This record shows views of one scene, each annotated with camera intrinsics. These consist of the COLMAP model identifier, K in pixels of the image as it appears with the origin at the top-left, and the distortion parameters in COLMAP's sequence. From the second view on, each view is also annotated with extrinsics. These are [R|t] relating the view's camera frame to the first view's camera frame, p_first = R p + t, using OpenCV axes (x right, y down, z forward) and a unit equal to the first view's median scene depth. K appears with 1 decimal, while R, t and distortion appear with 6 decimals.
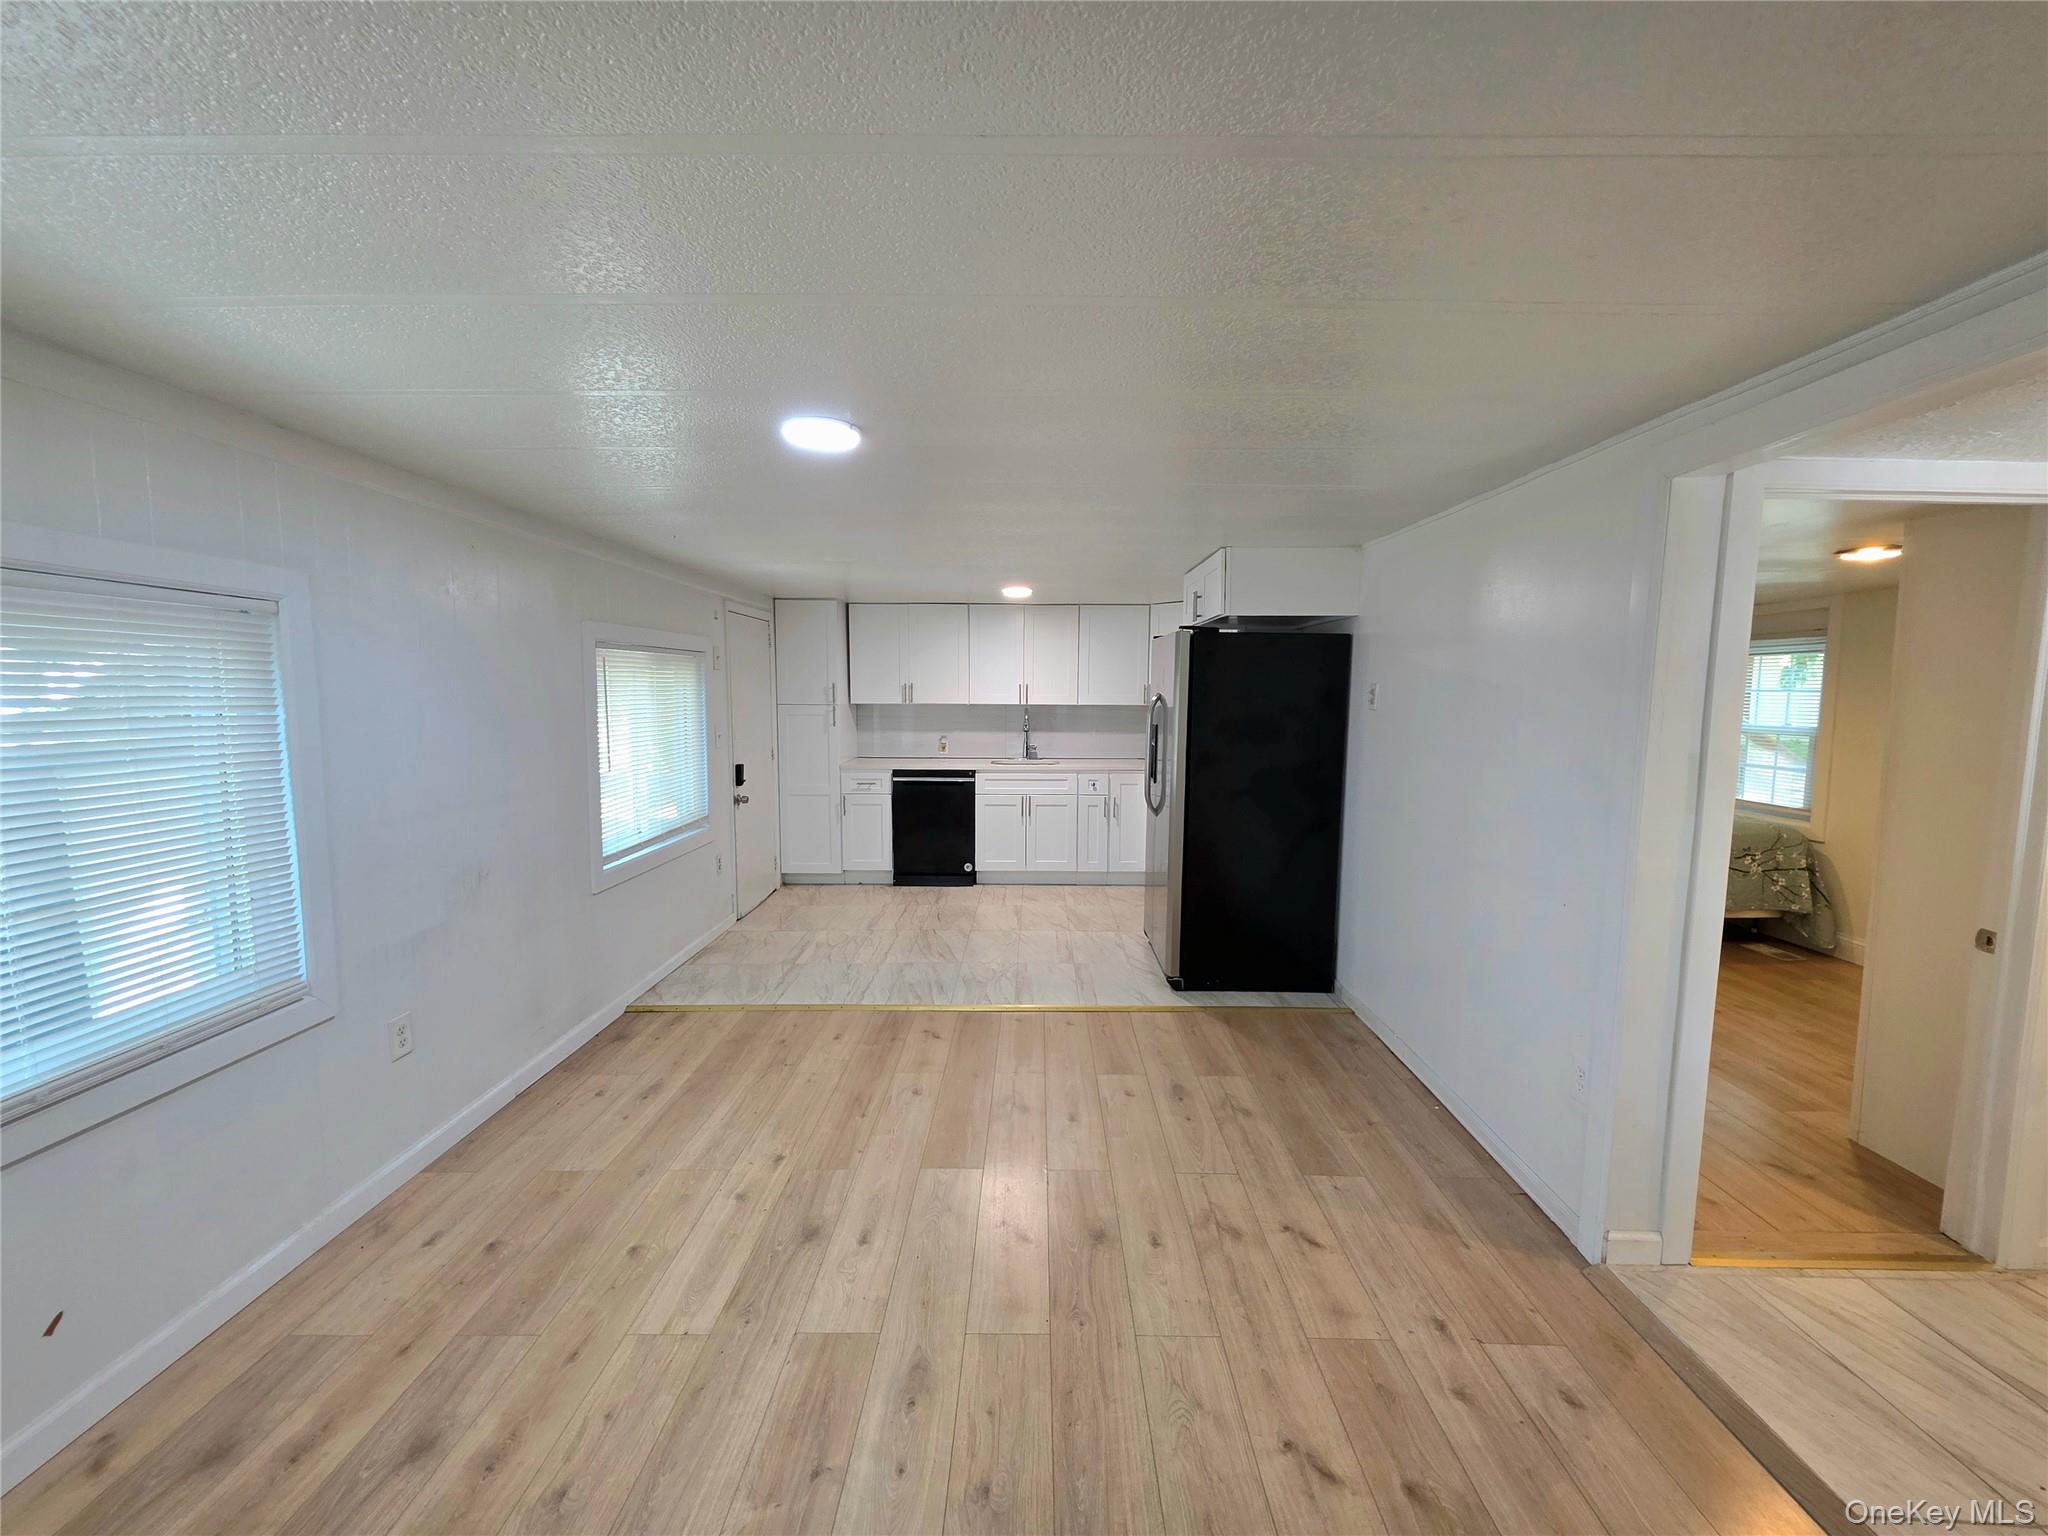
lens RADIAL K [[819.5, 0, 1032.9], [0, 819.5, 768.9], [0, 0, 1]] dist [0.006217, 0.000333]
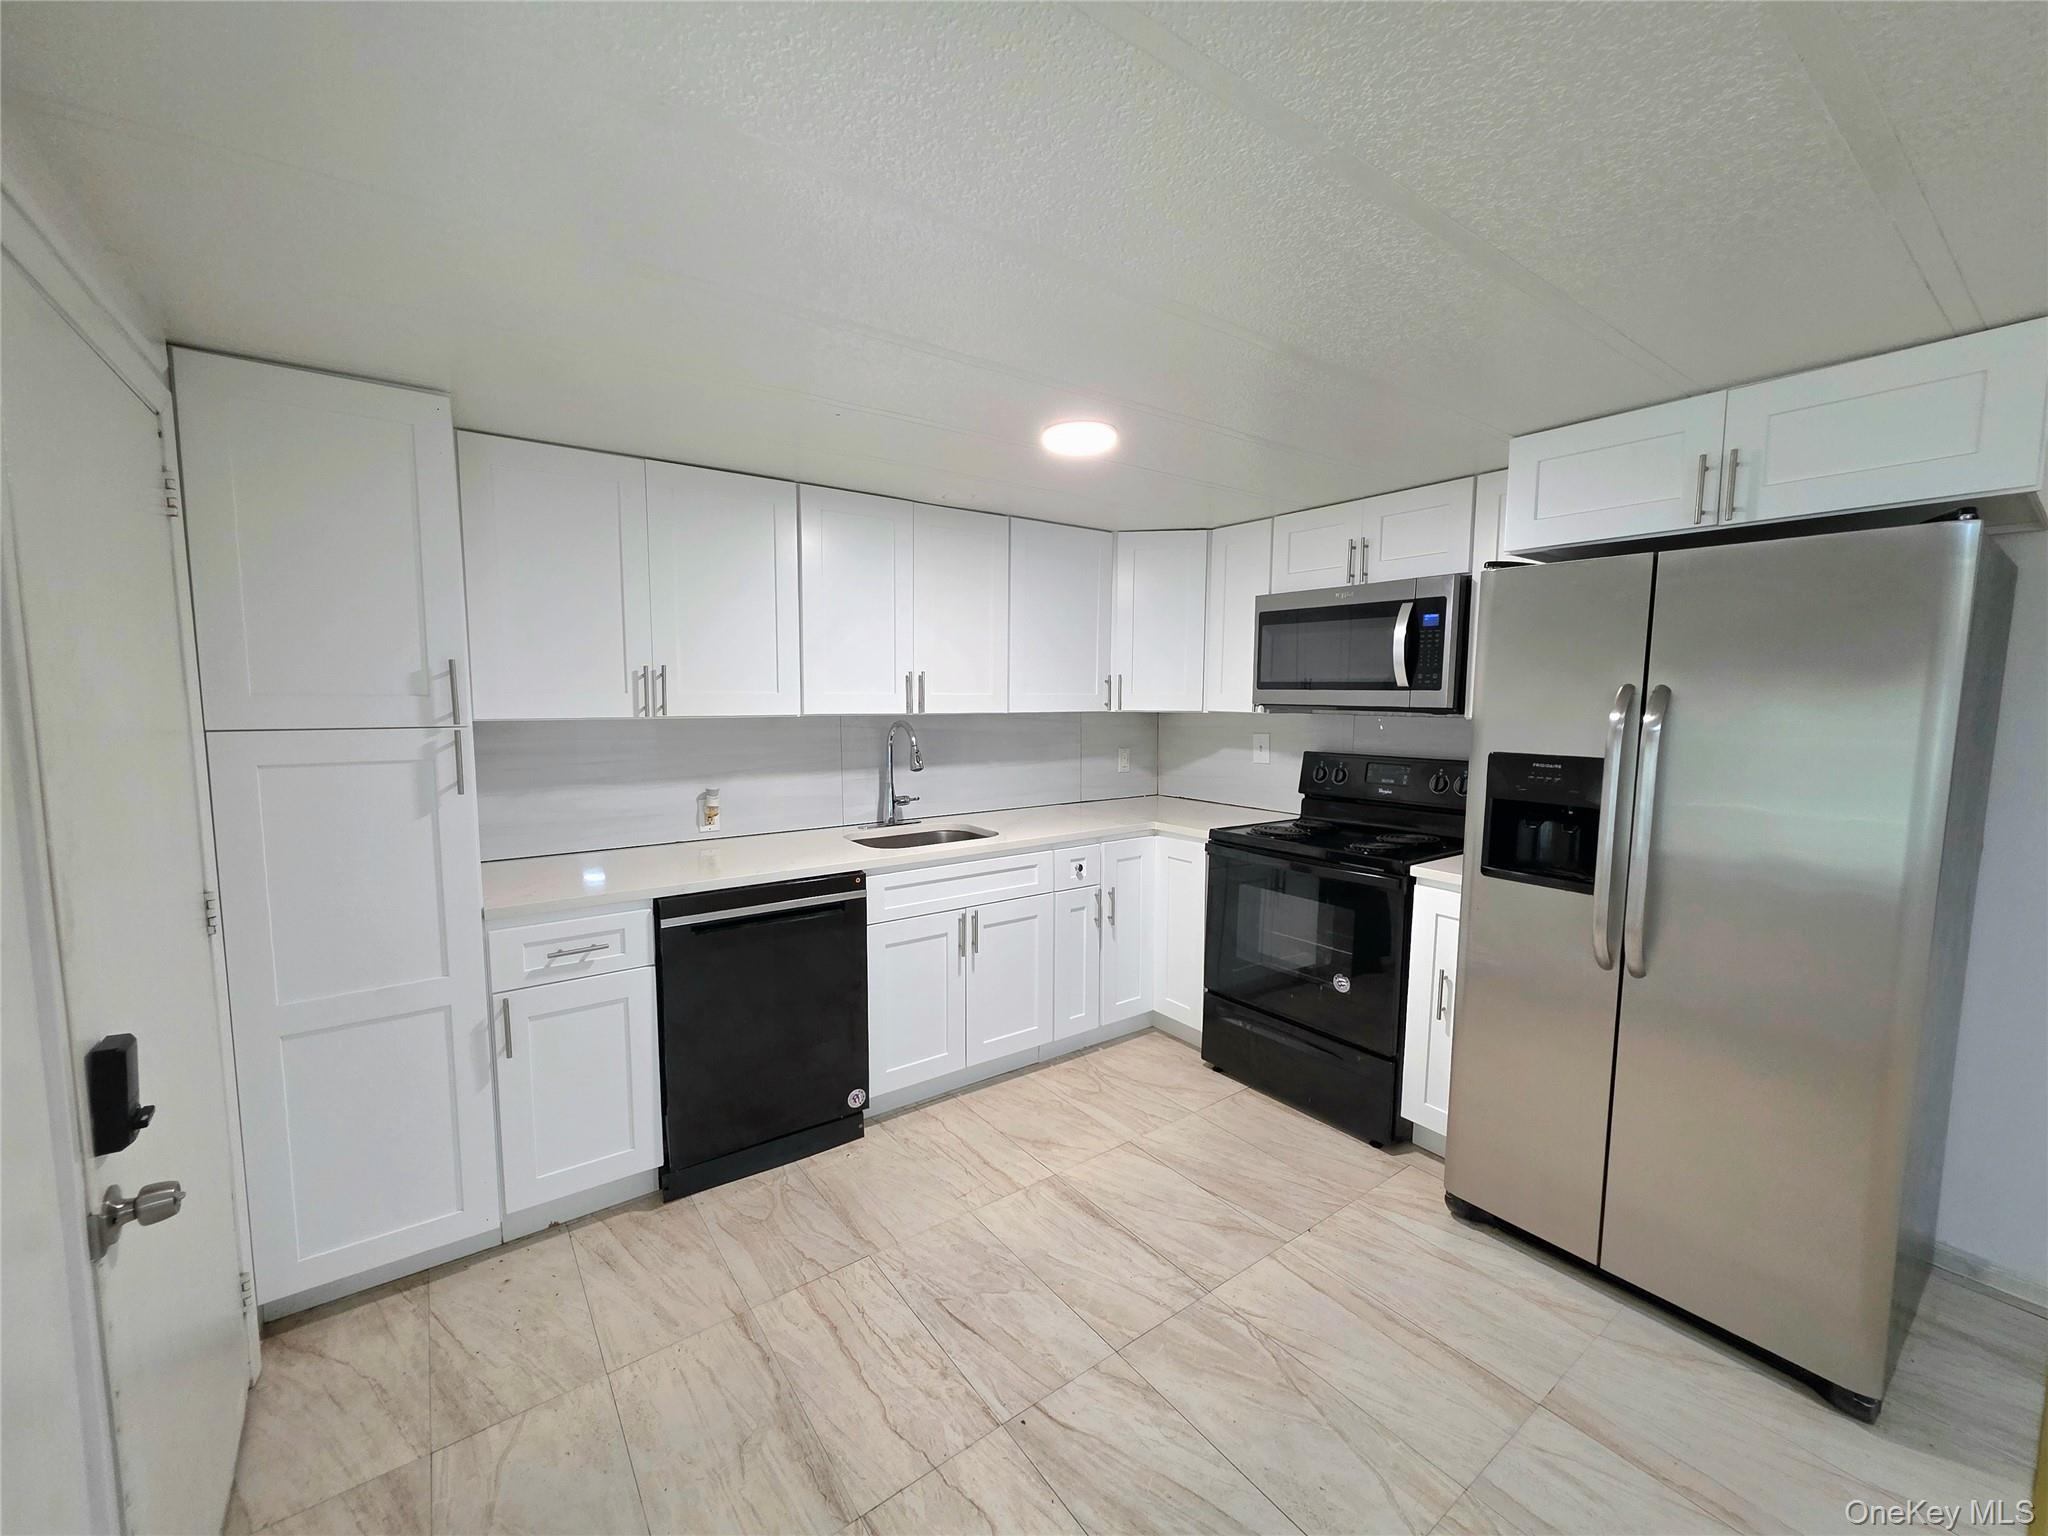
lens RADIAL K [[819.5, 0, 1028.8], [0, 819.5, 768.3], [0, 0, 1]] dist [0.006217, 0.000333]
pose [[0.801418, -0.057538, 0.595330, -0.383647], [0.057467, 0.998165, 0.019111, -0.083082], [-0.595337, 0.018896, 0.803254, 0.916641]]
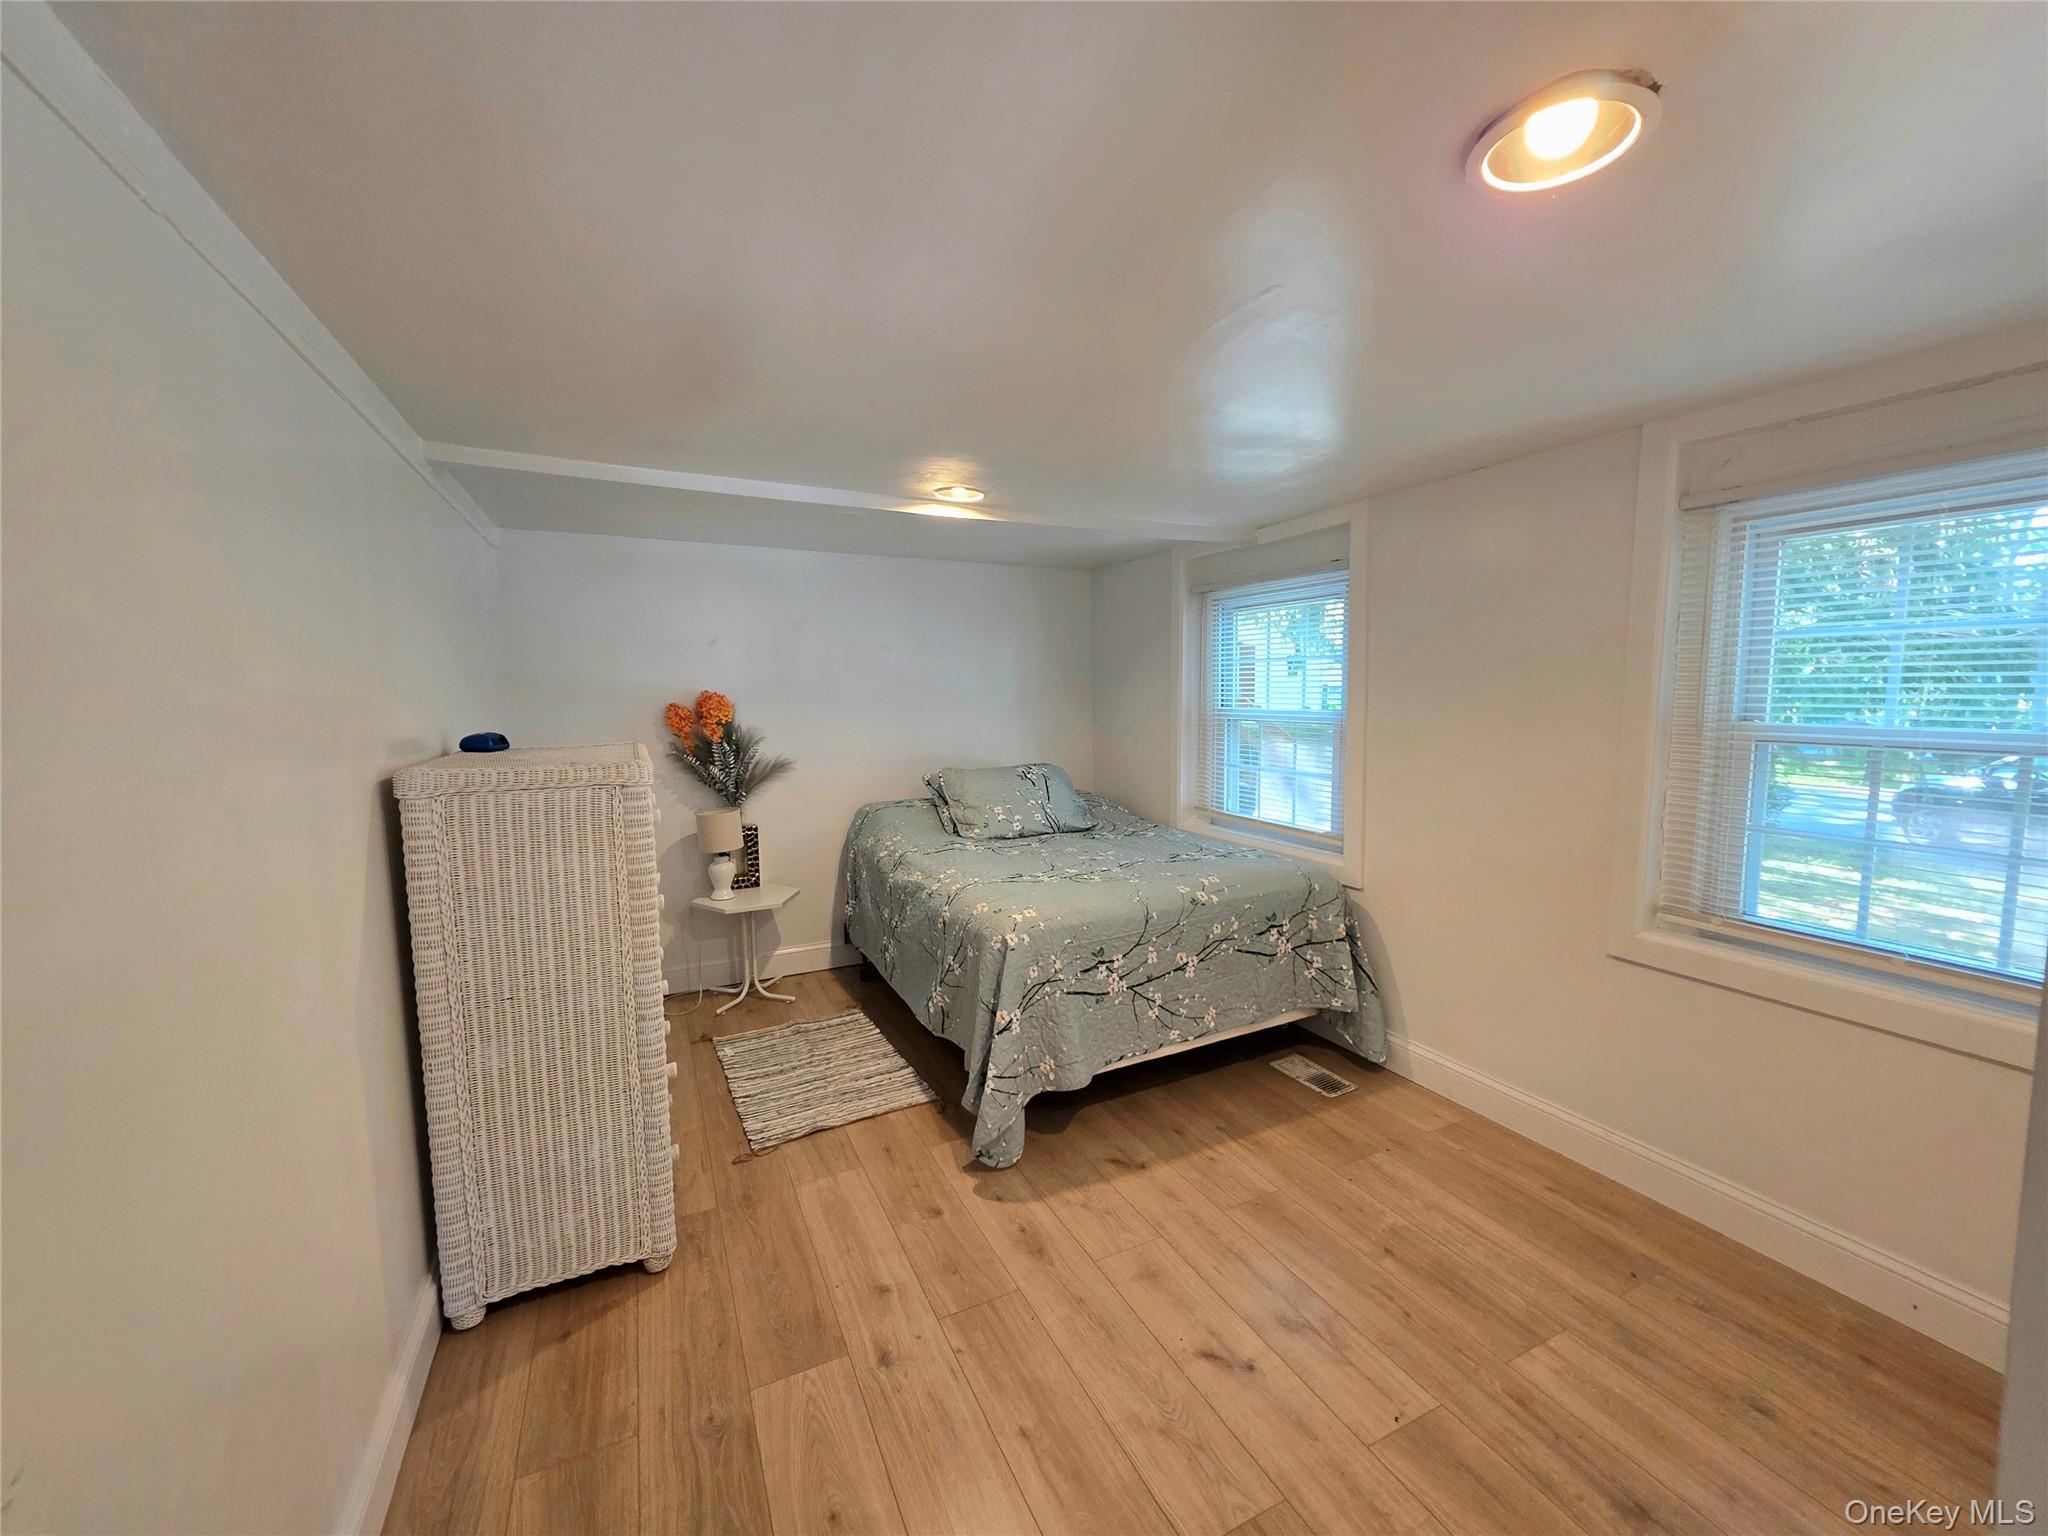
lens RADIAL K [[819.5, 0, 1035.8], [0, 819.5, 763.4], [0, 0, 1]] dist [0.006217, 0.000333]
pose [[0.898425, -0.056121, 0.435526, 0.521086], [0.057498, 0.998295, 0.010027, -0.033138], [-0.435346, 0.016033, 0.900120, 0.607089]]
